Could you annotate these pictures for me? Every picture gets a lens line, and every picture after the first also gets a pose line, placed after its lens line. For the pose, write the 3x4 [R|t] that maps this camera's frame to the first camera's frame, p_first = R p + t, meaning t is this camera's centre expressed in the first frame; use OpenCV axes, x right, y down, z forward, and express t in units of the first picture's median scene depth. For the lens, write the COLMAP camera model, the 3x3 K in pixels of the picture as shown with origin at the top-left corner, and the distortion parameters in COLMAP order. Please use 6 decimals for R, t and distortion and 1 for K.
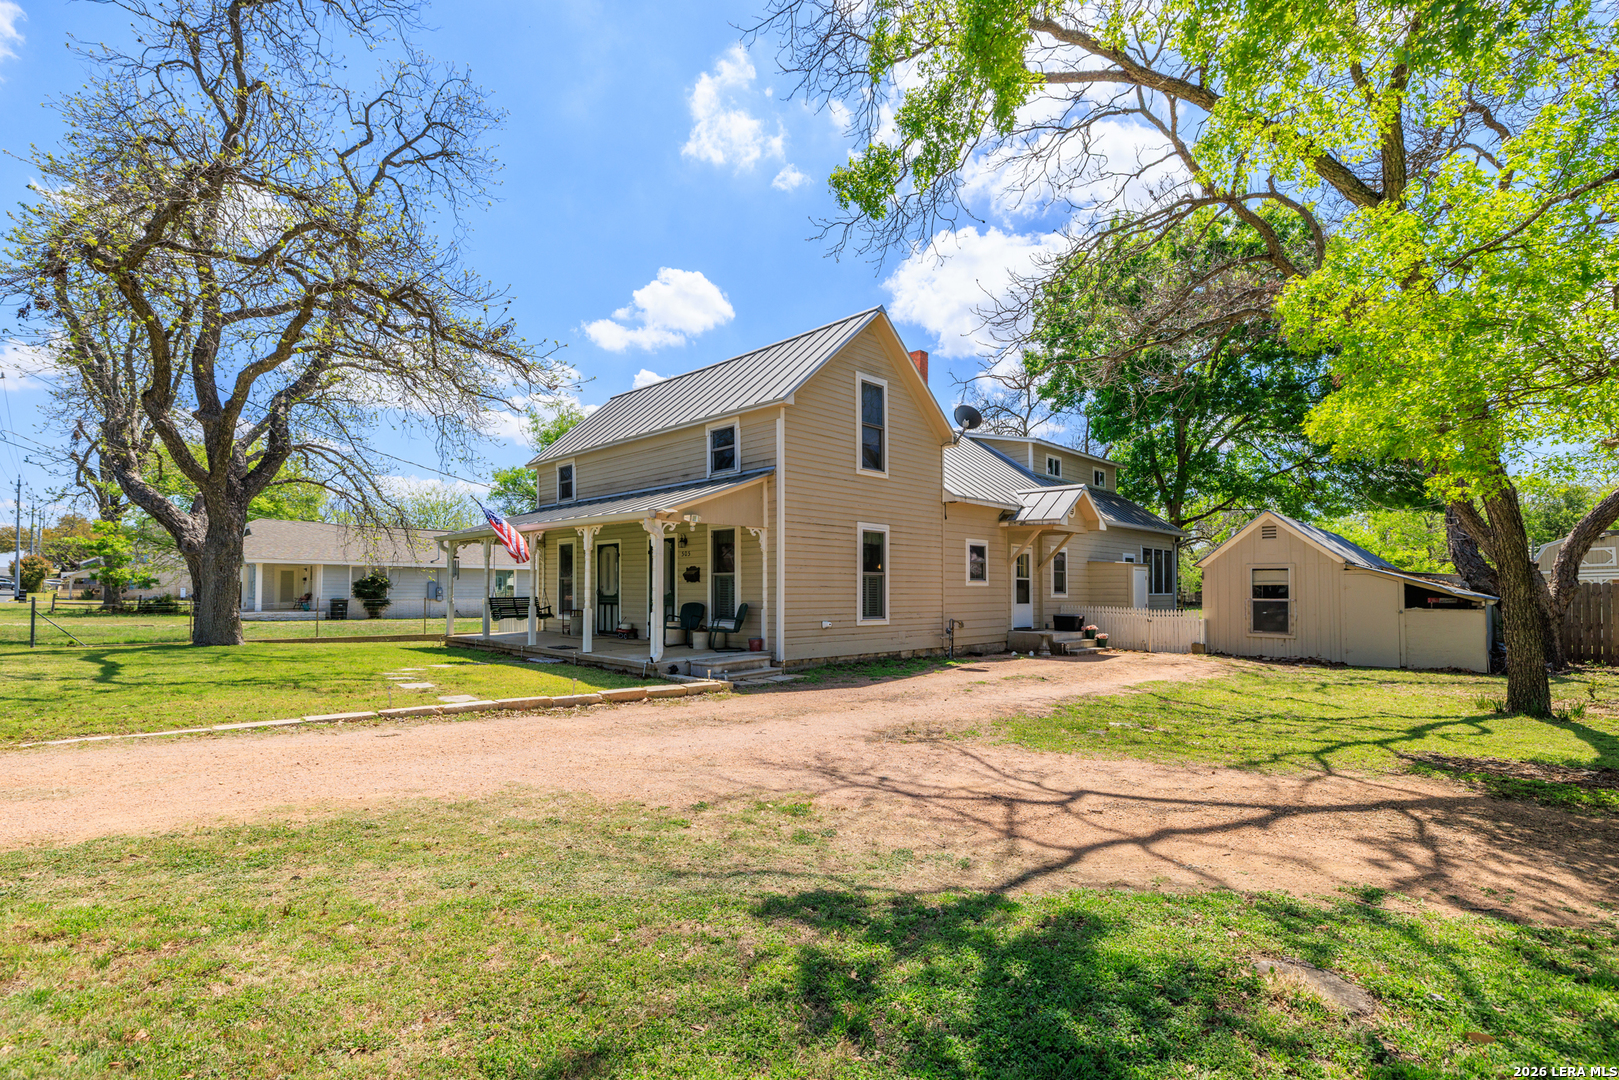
lens RADIAL K [[752.7, 0, 805.8], [0, 752.7, 555.1], [0, 0, 1]] dist [0.000441, 0.002878]
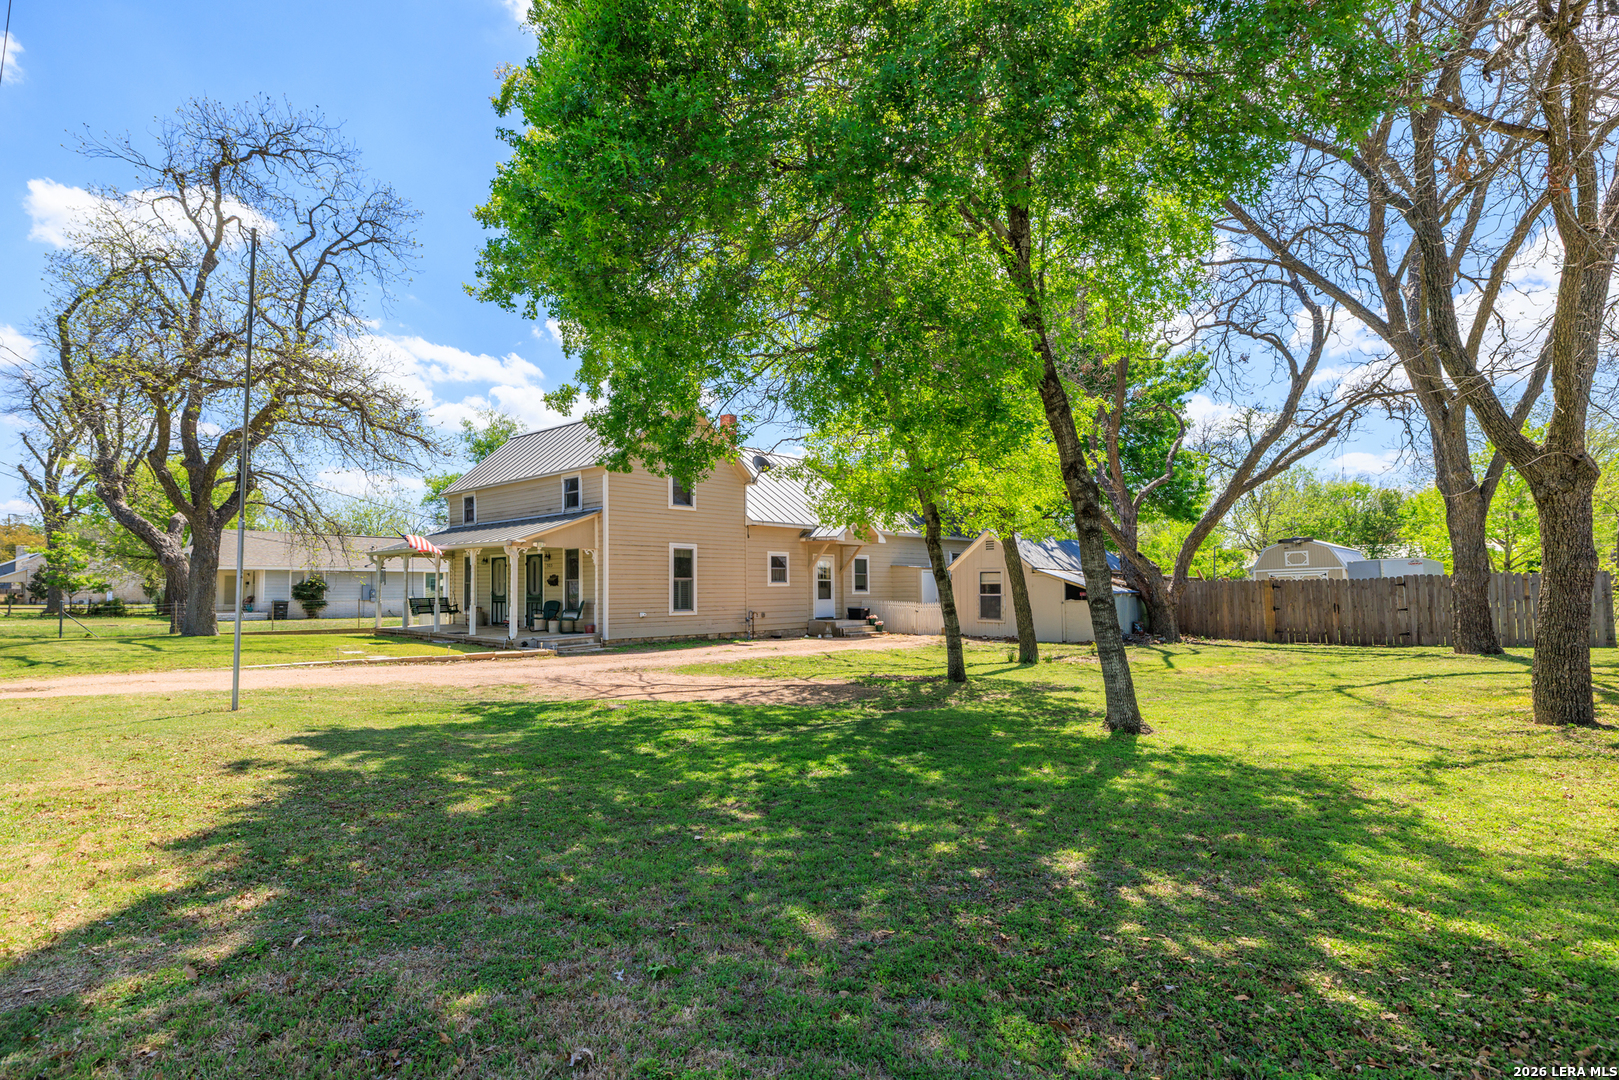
lens RADIAL K [[816.9, 0, 809.5], [0, 816.9, 543.8], [0, 0, 1]] dist [0.006321, -0.003069]
pose [[0.999386, -0.006750, 0.034374, 0.241579], [0.006973, 0.999955, -0.006357, -0.026090], [-0.034329, 0.006592, 0.999389, -0.473986]]
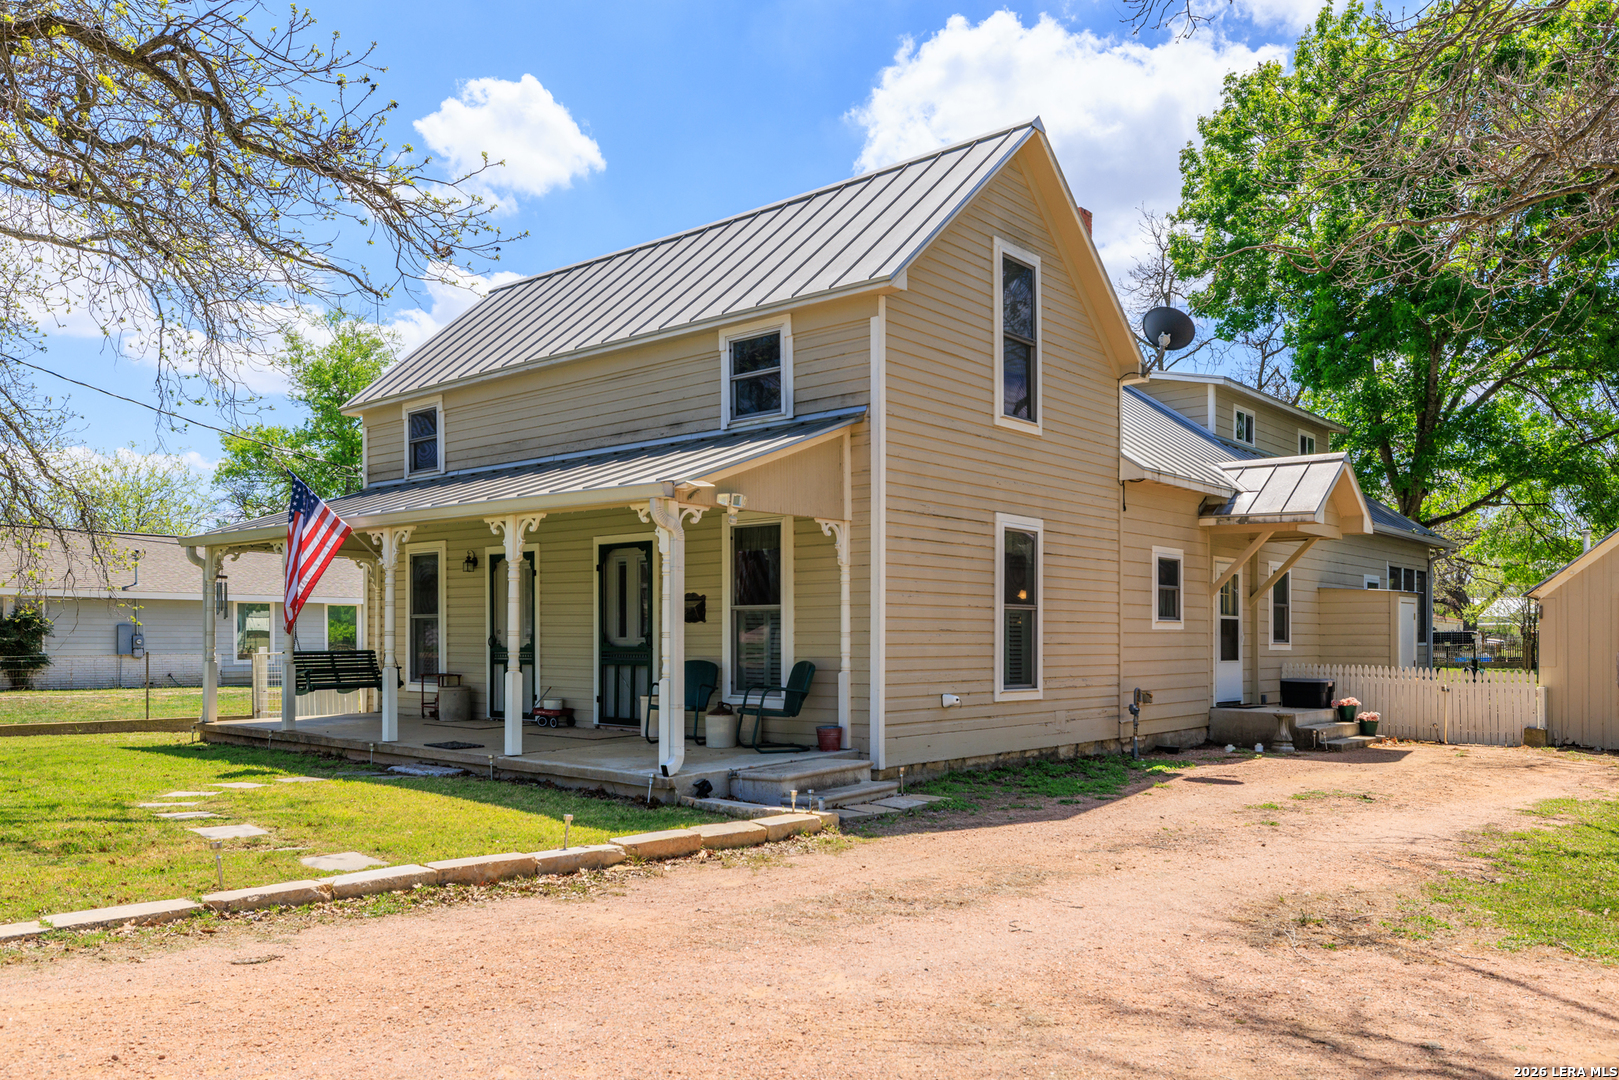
lens RADIAL K [[1219.5, 0, 805.7], [0, 1219.5, 600.3], [0, 0, 1]] dist [-0.002772, 0.007756]
pose [[0.997371, 0.001577, 0.072443, -0.115785], [-0.002649, 0.999888, 0.014703, 0.006092], [-0.072411, -0.014856, 0.997264, 0.106240]]
